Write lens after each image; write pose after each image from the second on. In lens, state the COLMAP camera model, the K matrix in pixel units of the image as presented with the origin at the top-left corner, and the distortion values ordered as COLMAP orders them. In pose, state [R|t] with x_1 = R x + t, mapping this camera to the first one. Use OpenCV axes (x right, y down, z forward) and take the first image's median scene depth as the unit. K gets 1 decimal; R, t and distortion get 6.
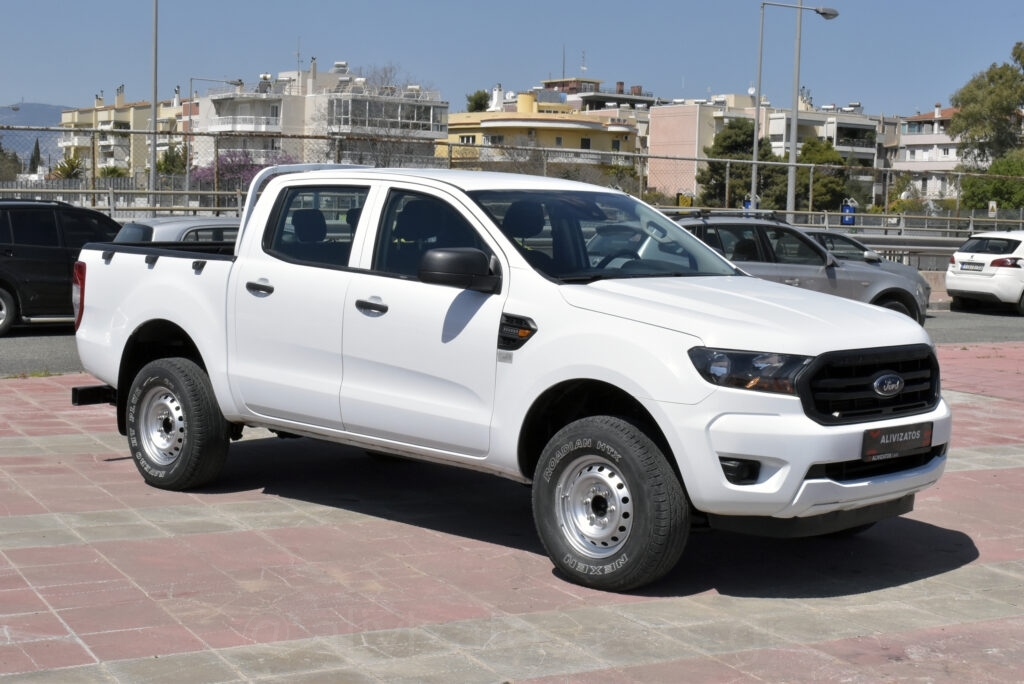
lens RADIAL K [[1657.3, 0, 512.0], [0, 1657.3, 342.0], [0, 0, 1]] dist [0.023108, 0.063745]
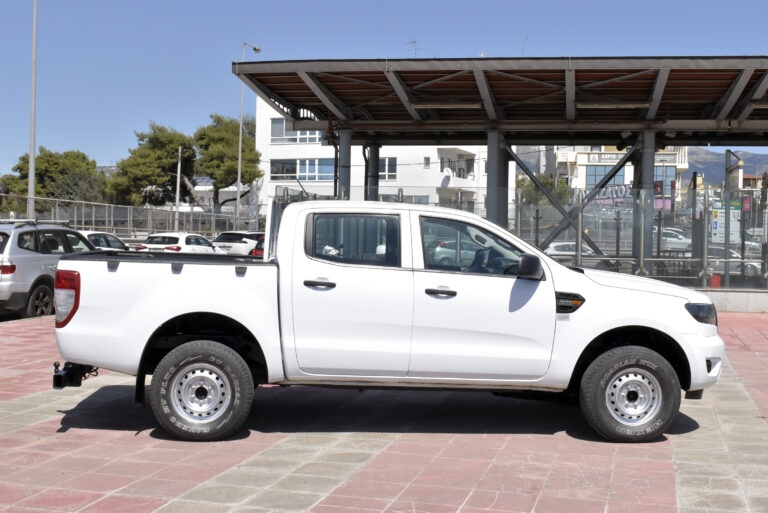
lens RADIAL K [[1026.8, 0, 384.0], [0, 1026.8, 256.5], [0, 0, 1]] dist [-0.021503, -0.056477]
pose [[0.665268, -0.026402, 0.746138, -0.747092], [0.053708, 0.998478, -0.012556, -0.041172], [-0.744670, 0.048426, 0.665673, 0.360243]]
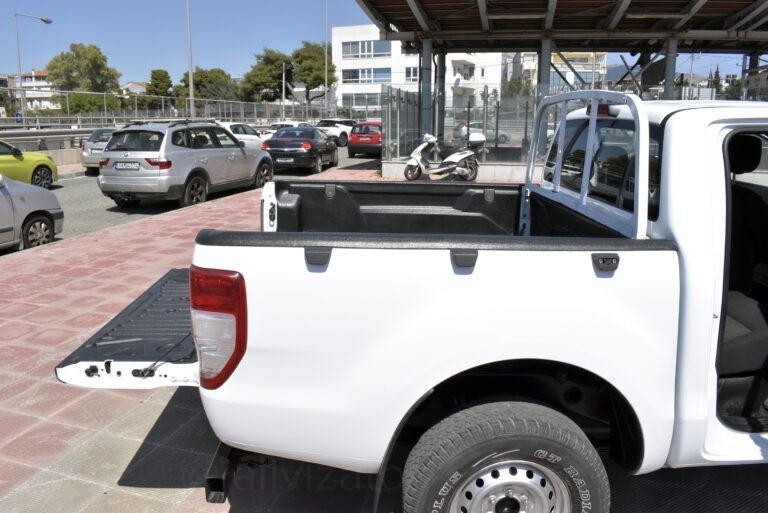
lens RADIAL K [[596.8, 0, 384.0], [0, 596.8, 256.5], [0, 0, 1]] dist [-0.095420, 0.009704]
pose [[0.685904, -0.187397, 0.703149, -0.399035], [0.067952, 0.978545, 0.194507, -0.096642], [-0.724512, -0.085633, 0.683922, 0.926607]]
